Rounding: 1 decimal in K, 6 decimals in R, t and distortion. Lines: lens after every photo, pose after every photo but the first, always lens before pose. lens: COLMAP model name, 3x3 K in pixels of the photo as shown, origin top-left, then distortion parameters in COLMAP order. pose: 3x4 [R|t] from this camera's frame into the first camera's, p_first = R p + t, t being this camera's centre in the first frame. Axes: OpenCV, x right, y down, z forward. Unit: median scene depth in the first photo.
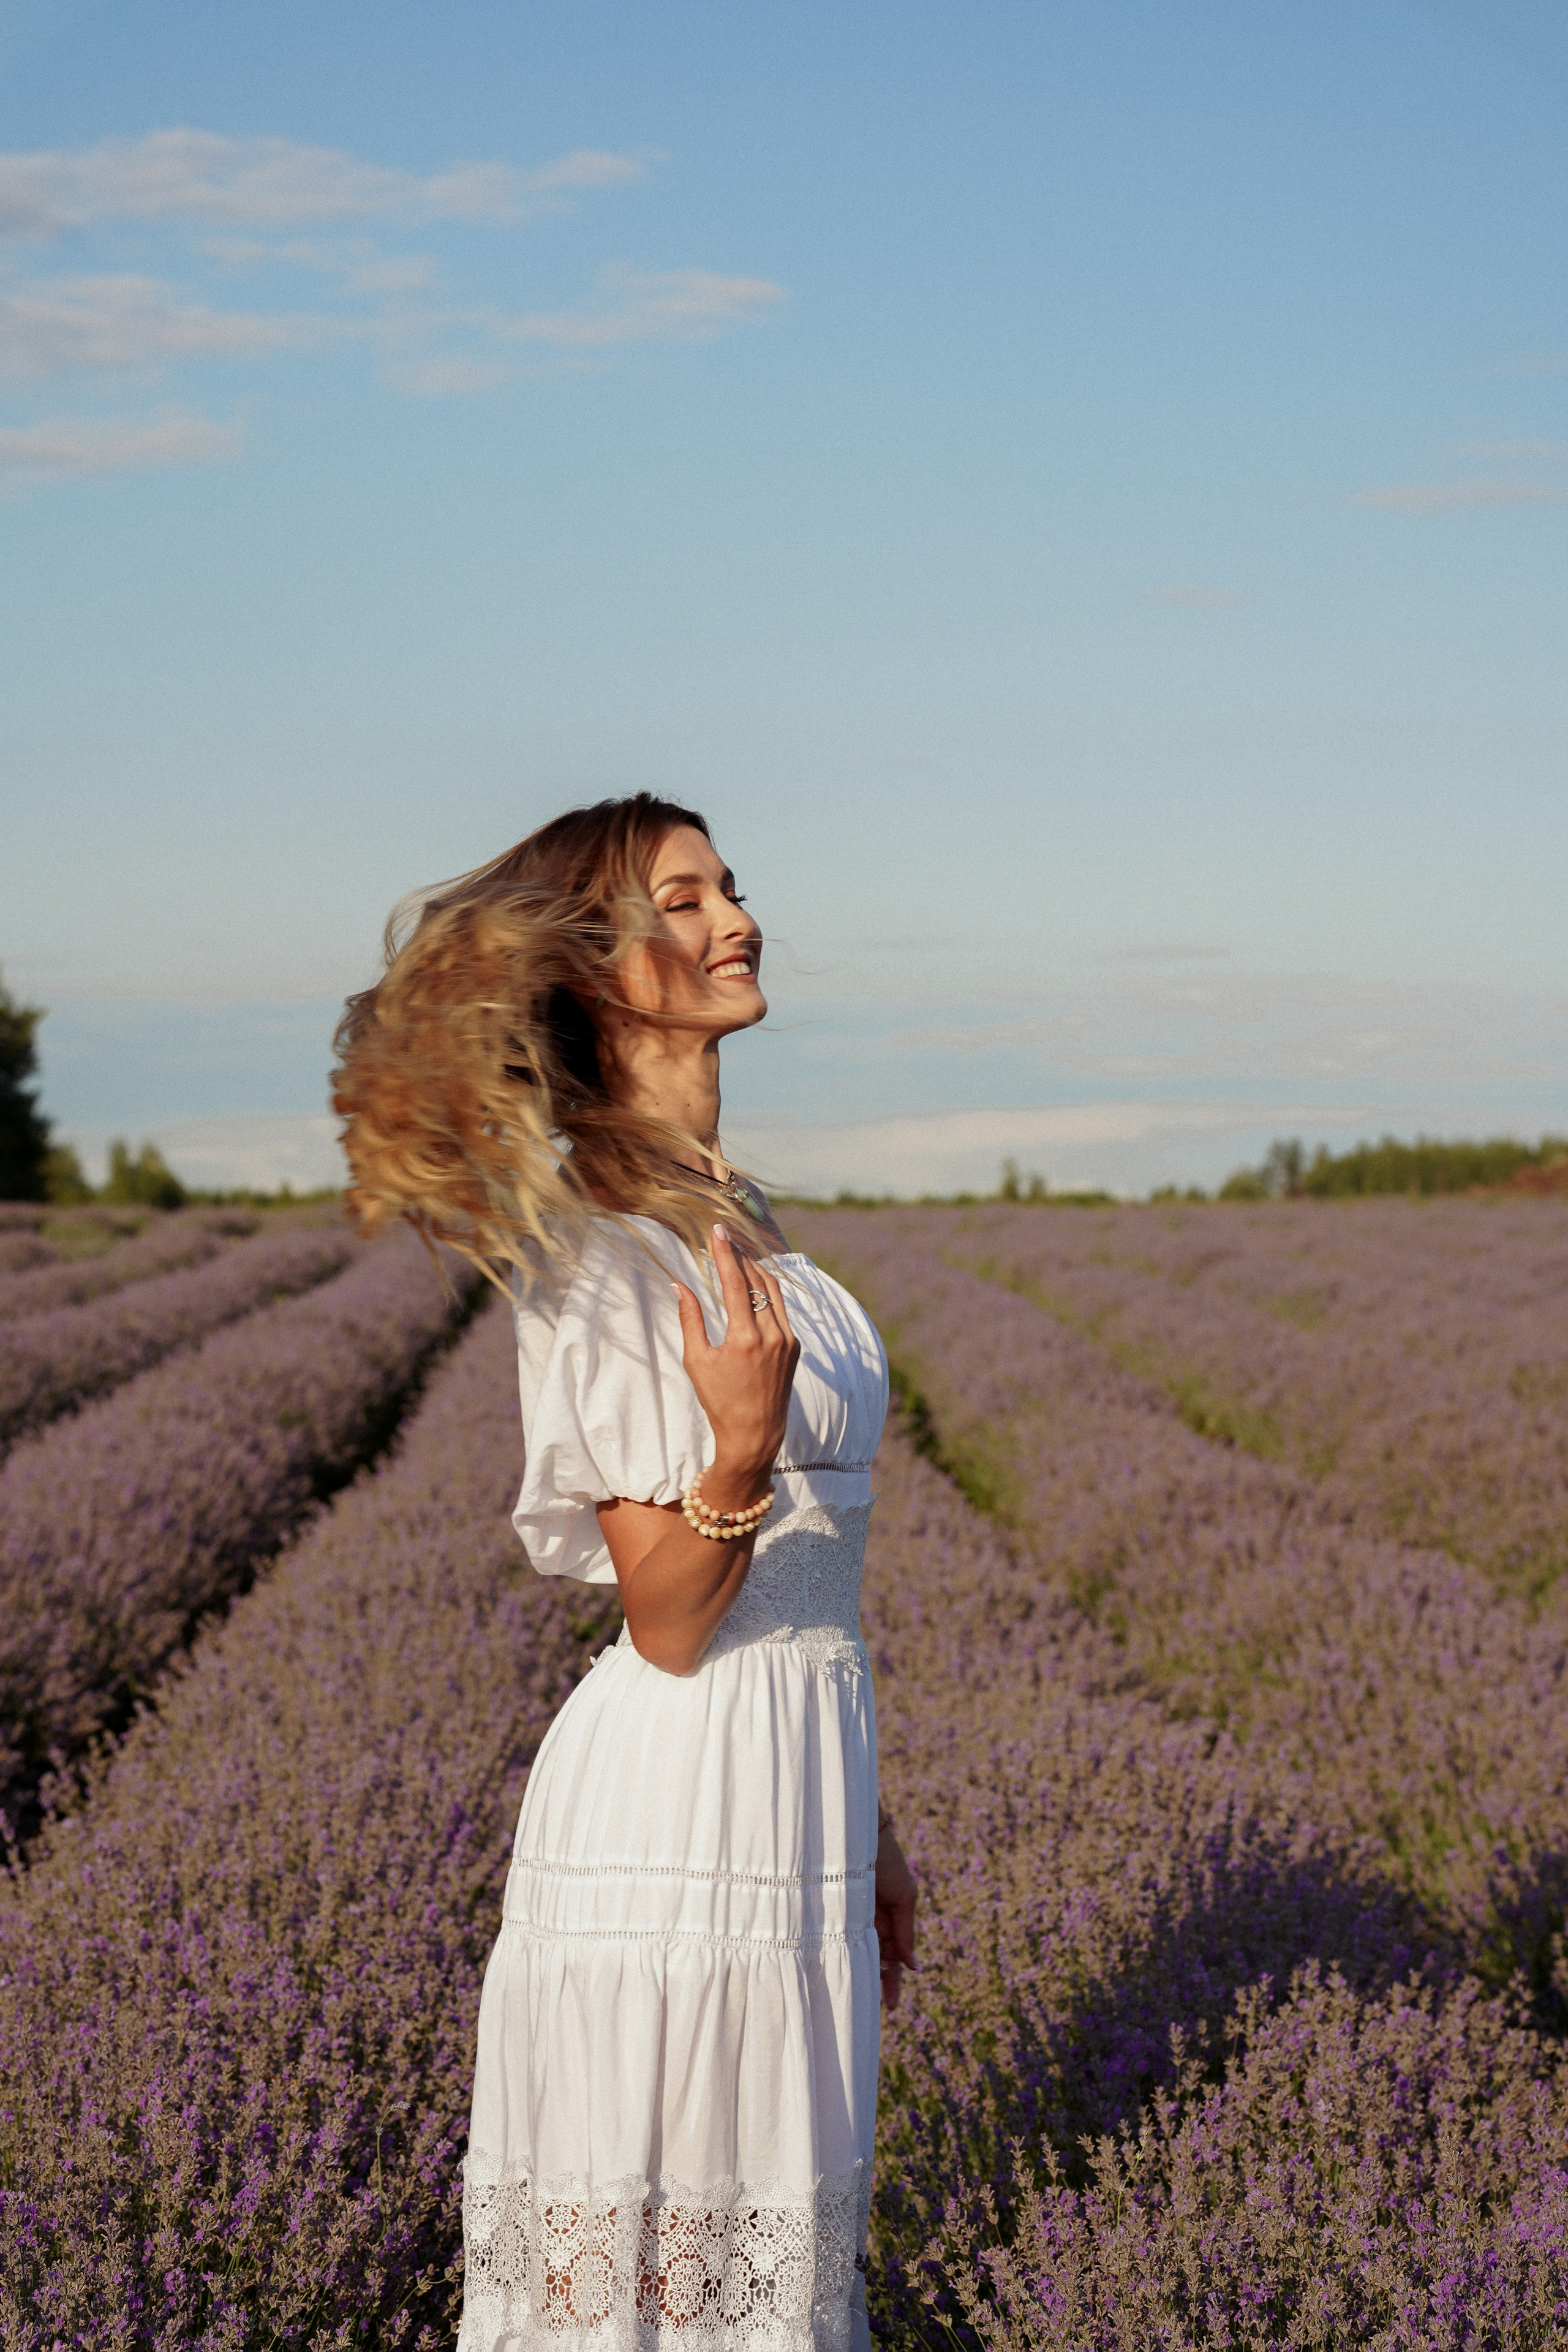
lens RADIAL K [[5605.6, 0, 767.1], [0, 5605.6, 1173.7], [0, 0, 1]] dist [0.686052, 0.325077]
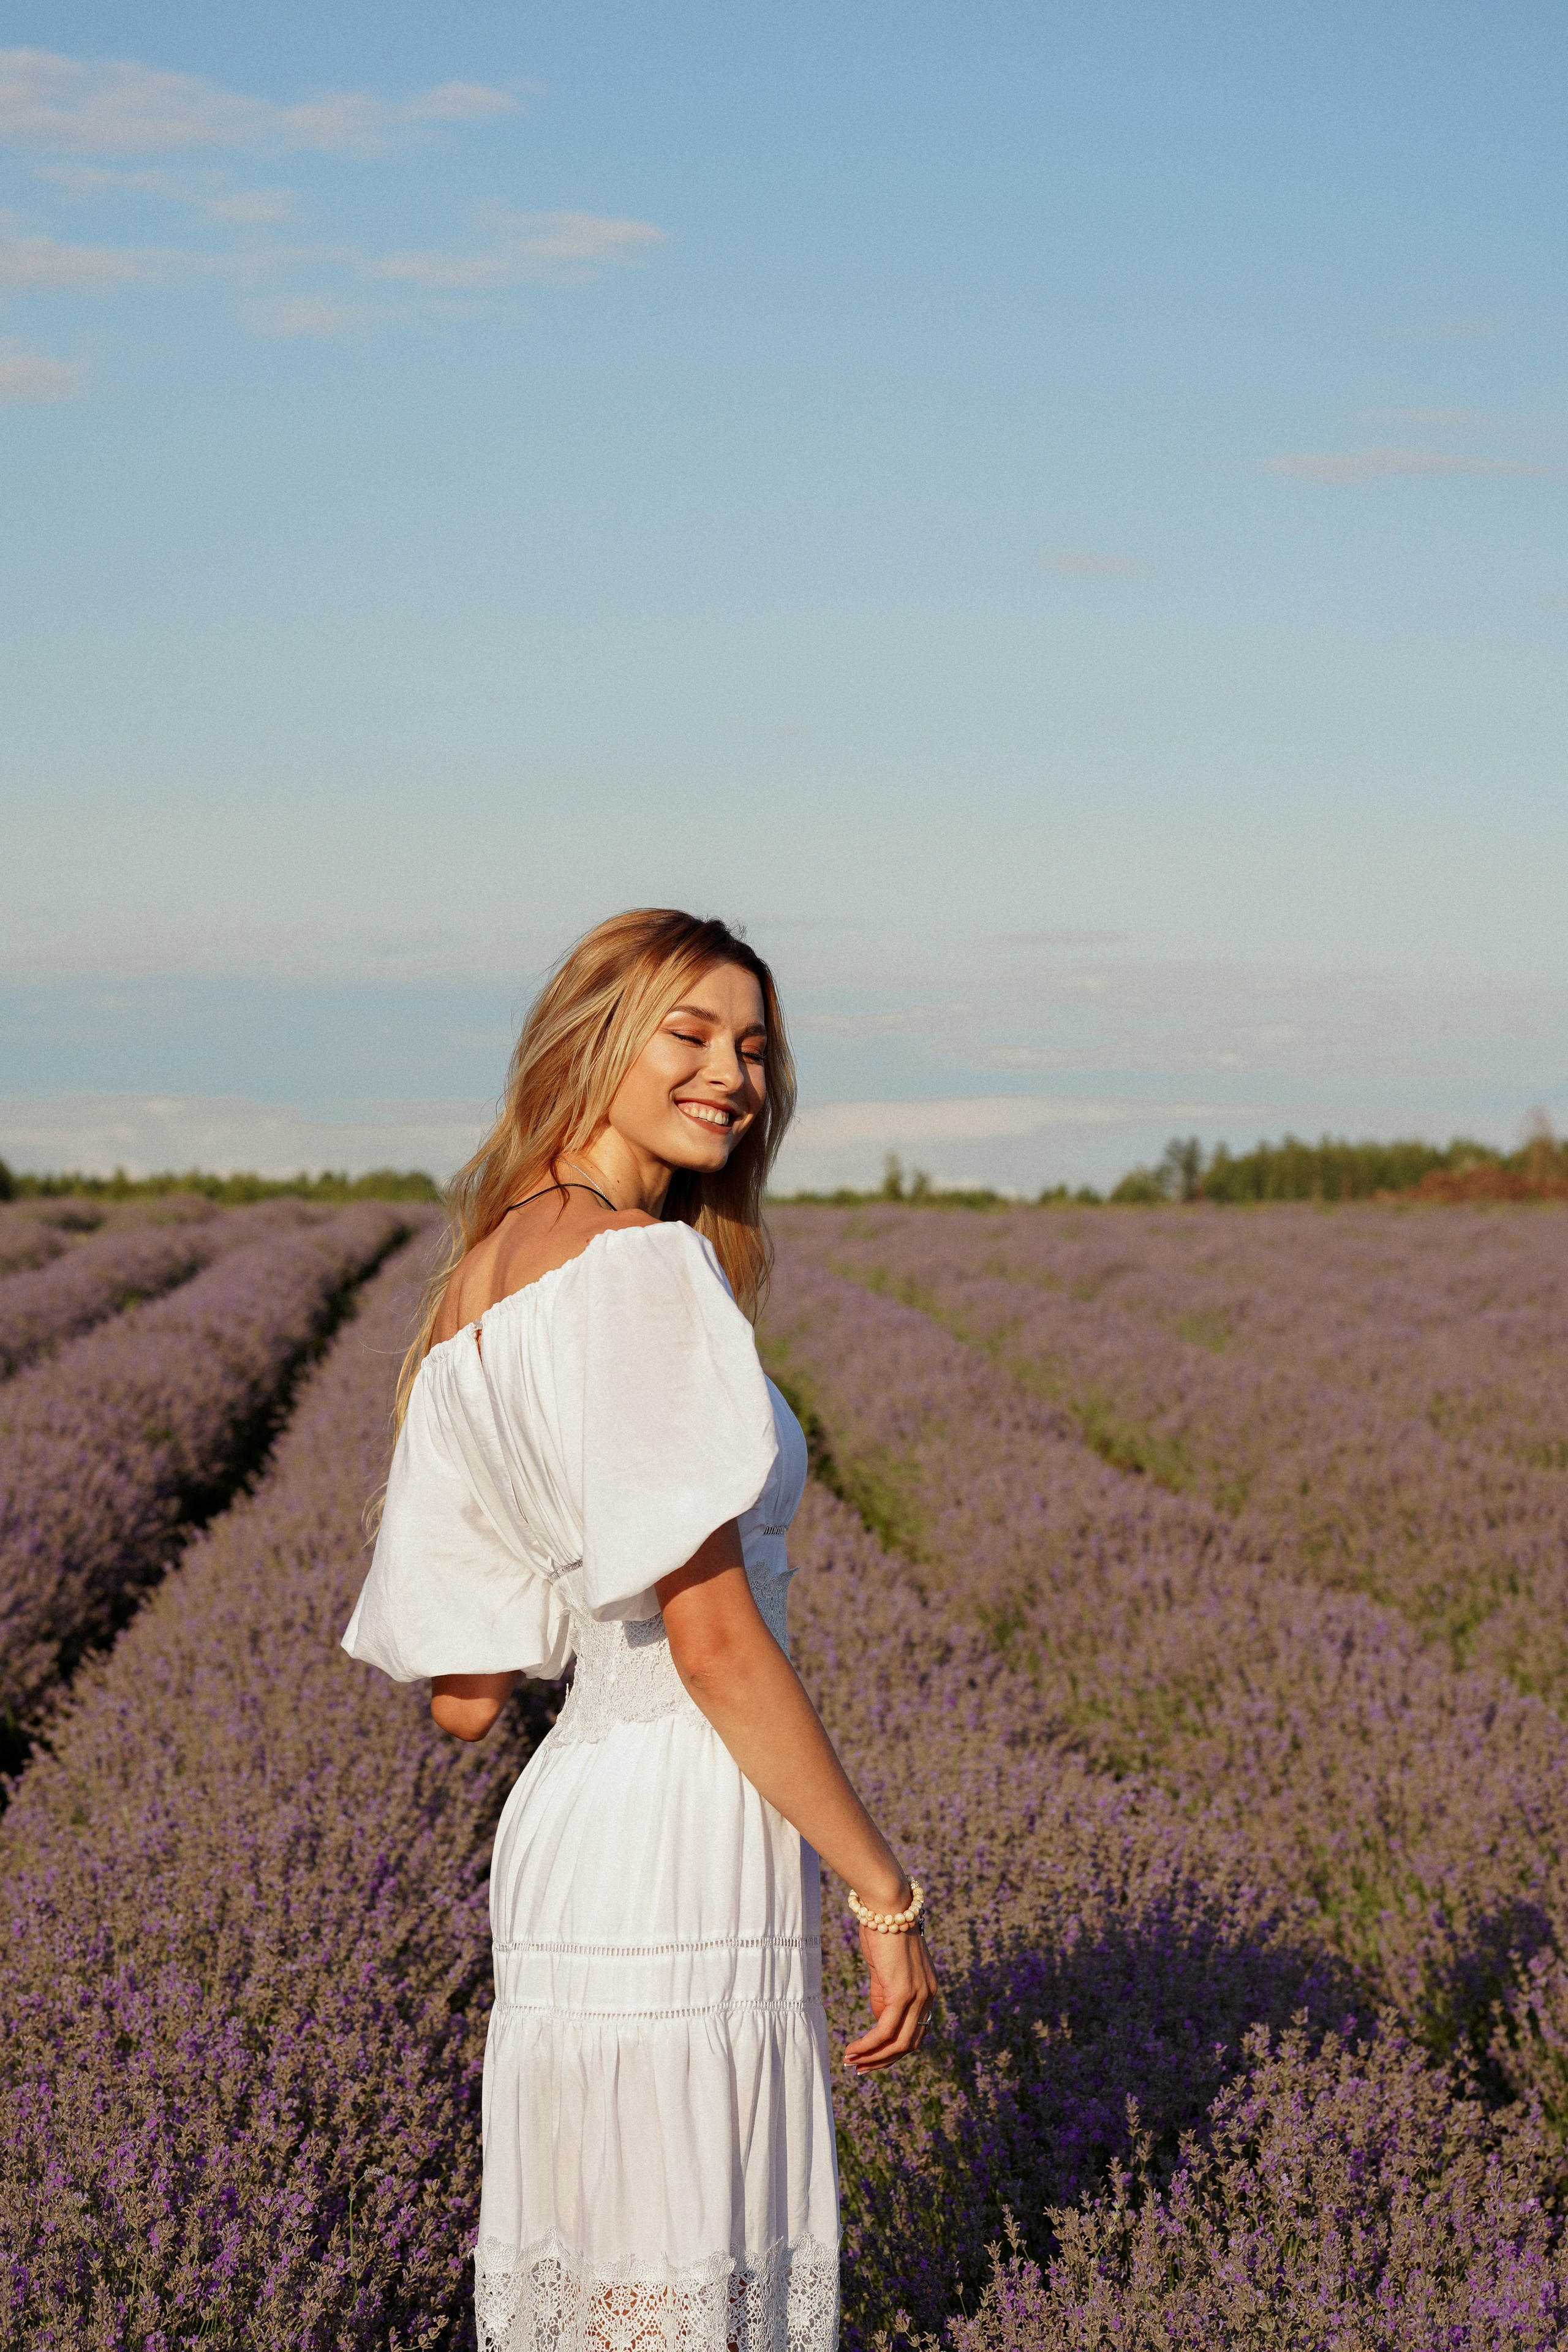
lens RADIAL K [[5935.9, 0, 772.2], [0, 5935.9, 1138.8], [0, 0, 1]] dist [0.670037, 0.233718]
pose [[0.999643, 0.014570, 0.022374, -0.007602], [-0.014455, 0.999881, -0.005316, -0.005157], [-0.022449, 0.004990, 0.999736, -0.025385]]
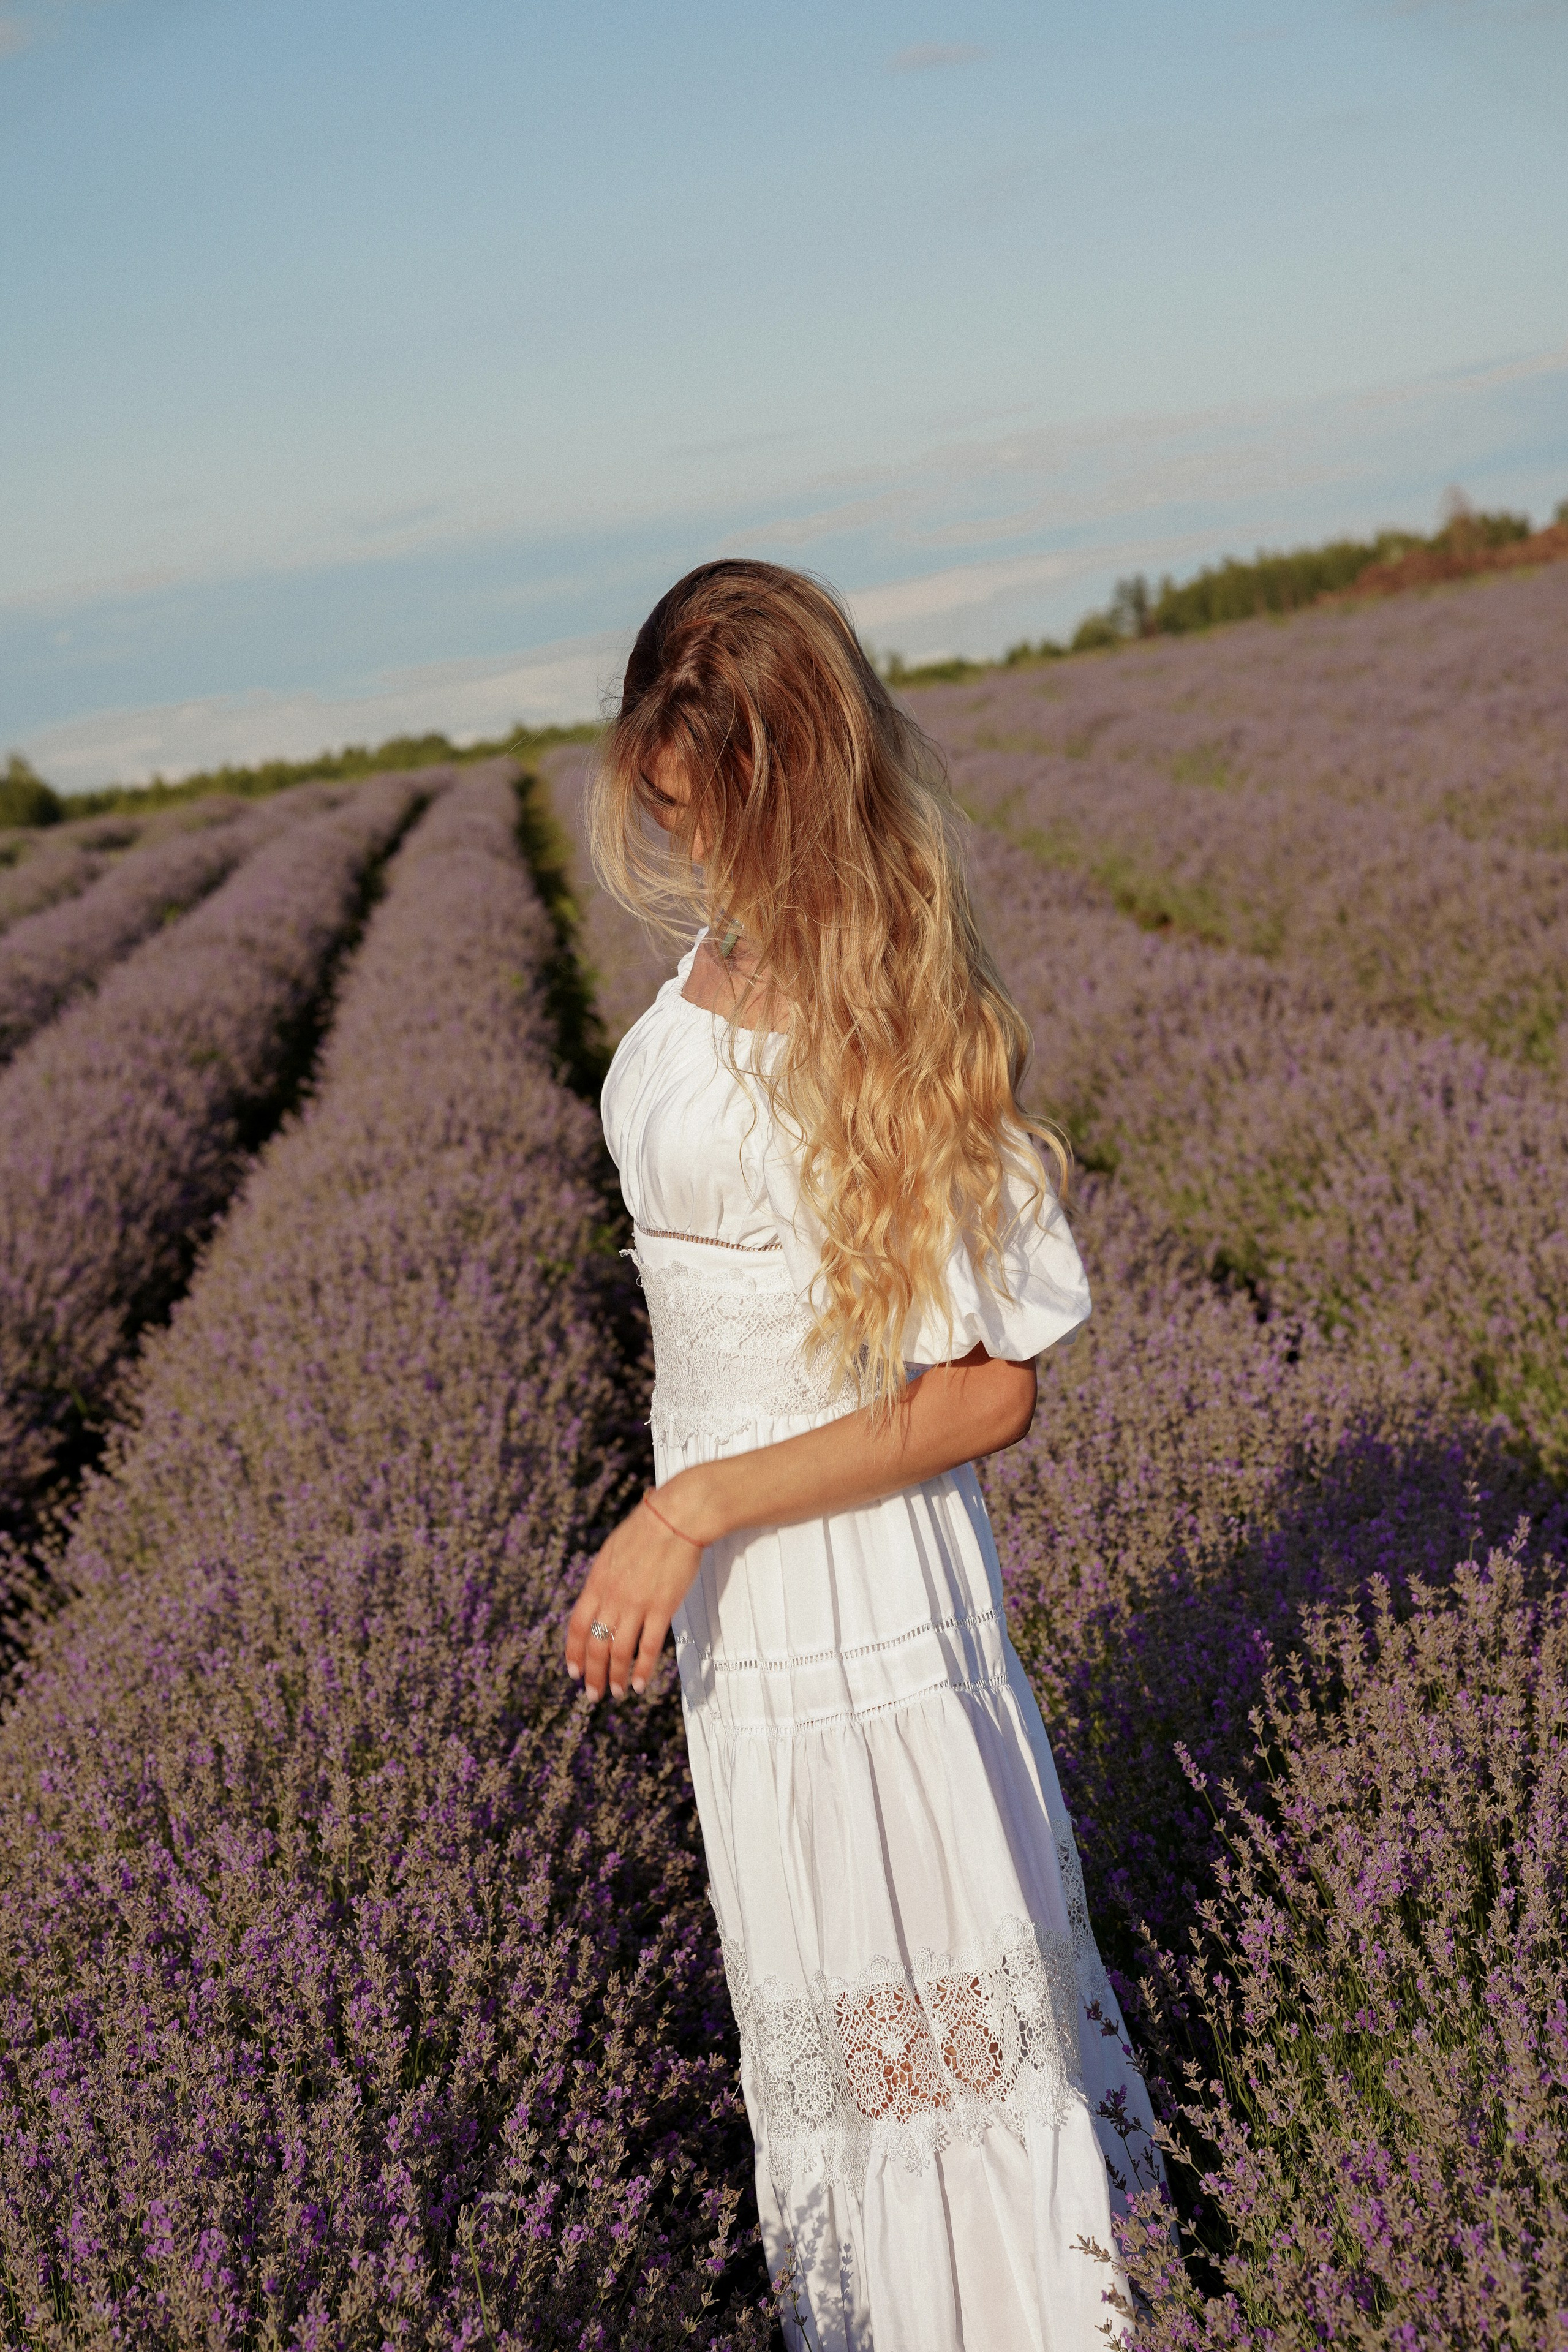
lens RADIAL K [[5545.2, 0, 791.6], [0, 5545.2, 1165.6], [0, 0, 1]] dist [0.675727, -0.184359]
pose [[0.987269, -0.158361, 0.014872, -0.005678], [0.156500, 0.983837, 0.087022, -0.010281], [-0.028412, -0.083586, 0.996095, 0.101129]]
